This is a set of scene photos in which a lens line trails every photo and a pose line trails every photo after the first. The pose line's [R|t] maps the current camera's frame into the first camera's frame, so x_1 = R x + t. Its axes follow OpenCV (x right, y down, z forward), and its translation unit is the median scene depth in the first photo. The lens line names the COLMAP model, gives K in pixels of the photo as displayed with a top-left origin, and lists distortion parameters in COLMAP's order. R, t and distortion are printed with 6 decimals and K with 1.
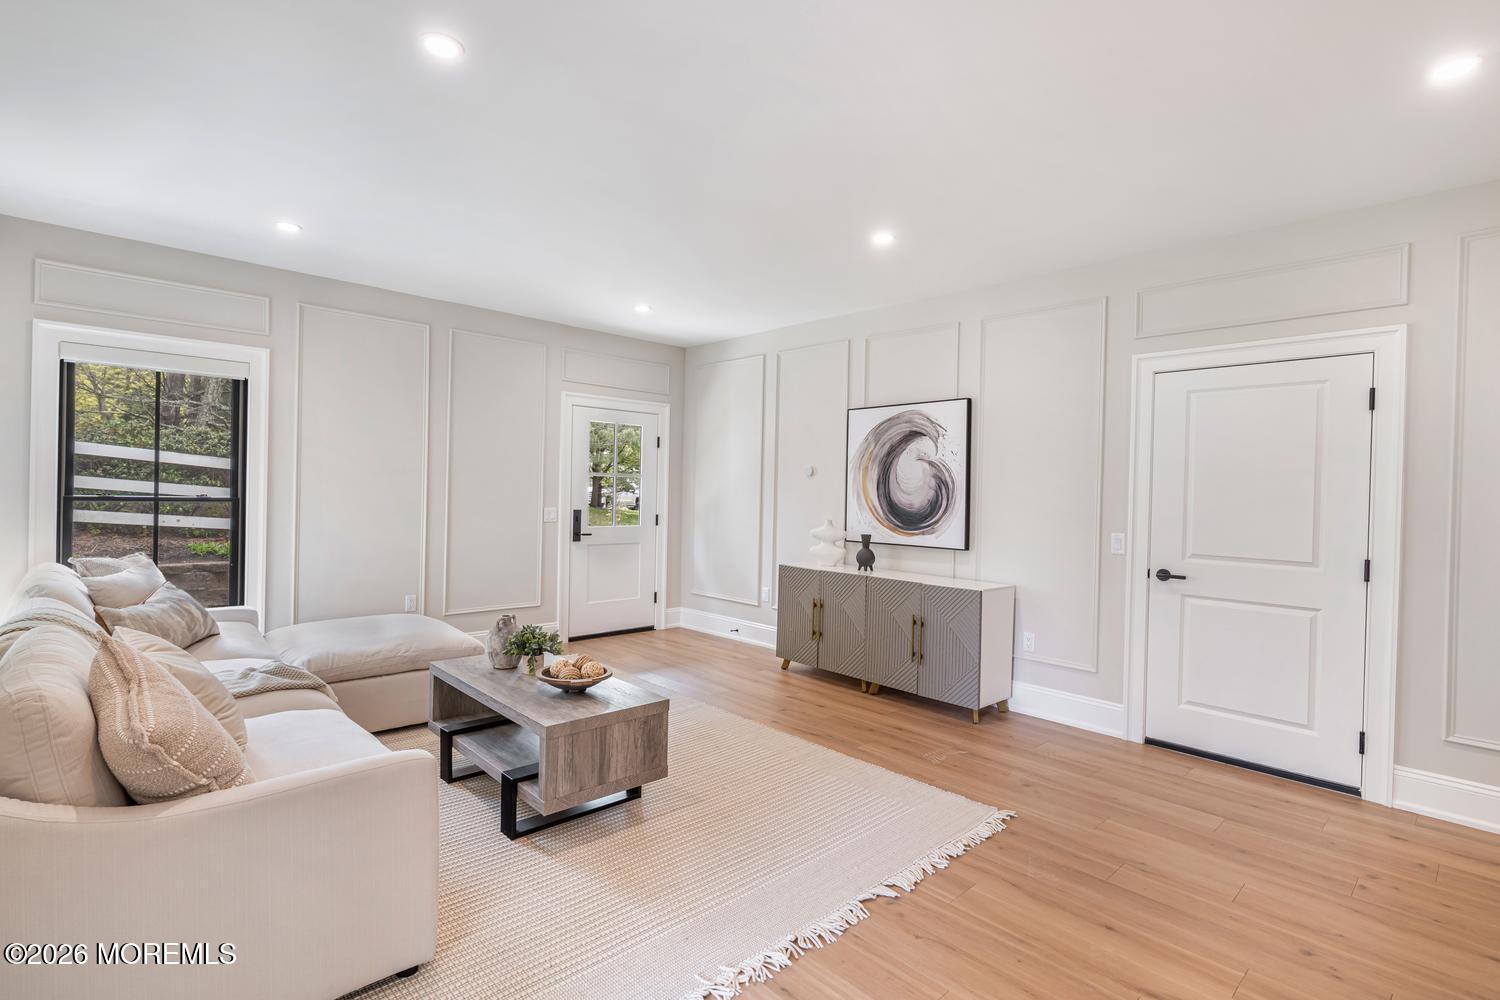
lens RADIAL K [[718.2, 0, 744.8], [0, 718.2, 495.3], [0, 0, 1]] dist [0.003292, 0.000850]
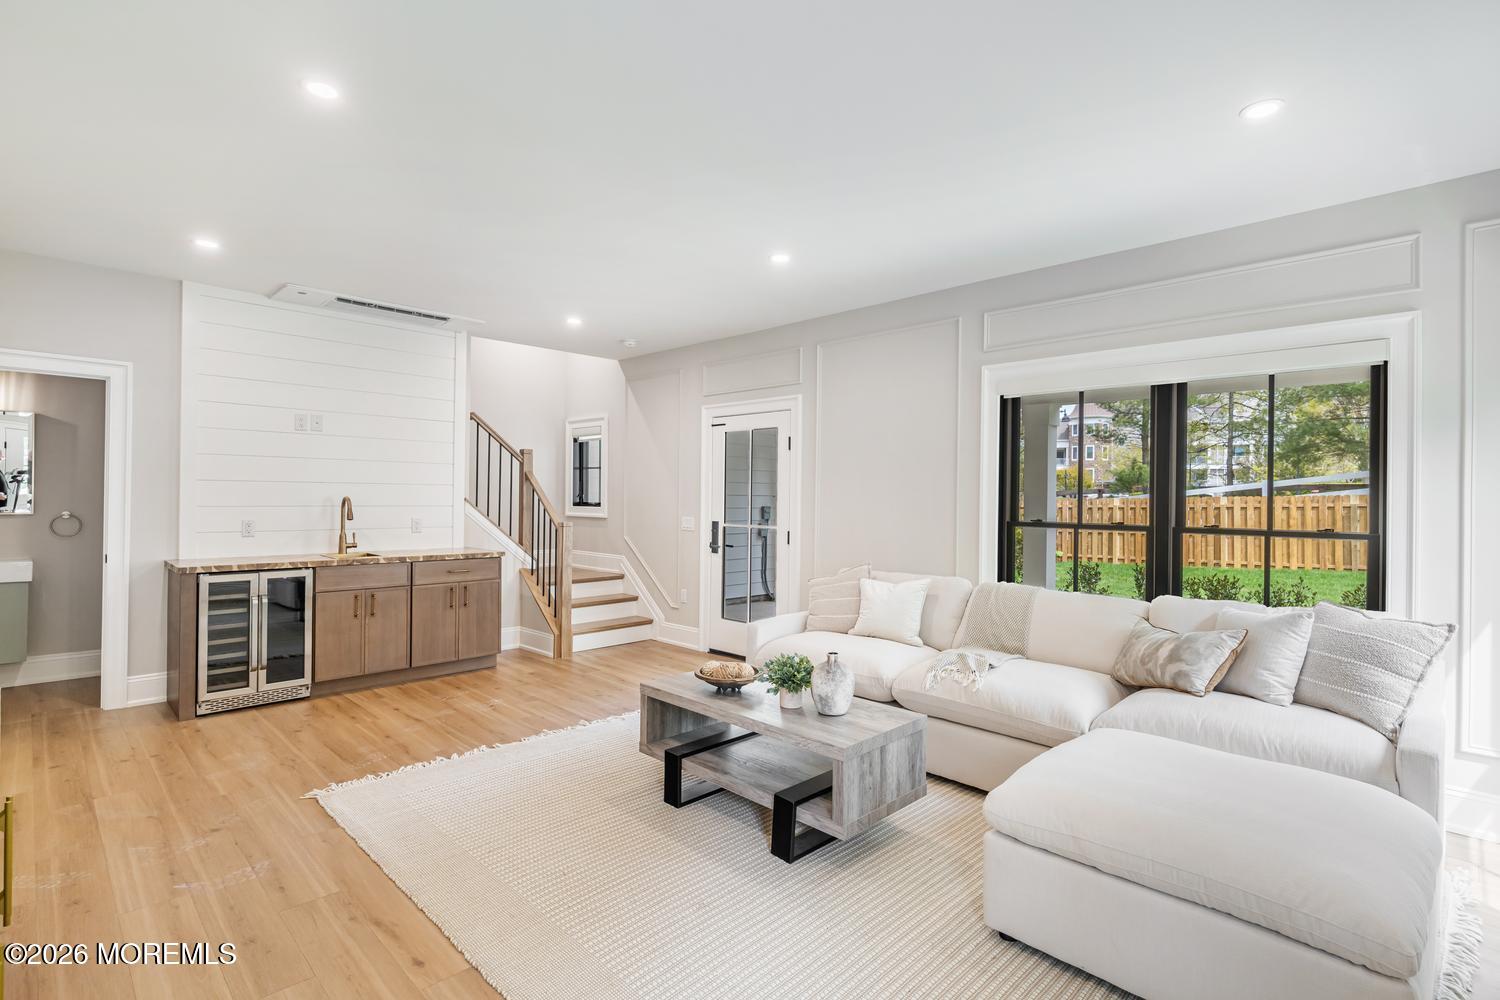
lens RADIAL K [[718.2, 0, 744.8], [0, 718.2, 495.3], [0, 0, 1]] dist [0.003292, 0.000850]
pose [[-0.998386, -0.040633, -0.039682, -0.233115], [-0.040705, 0.999171, 0.001003, -0.030734], [0.039609, 0.002616, -0.999212, 2.295474]]
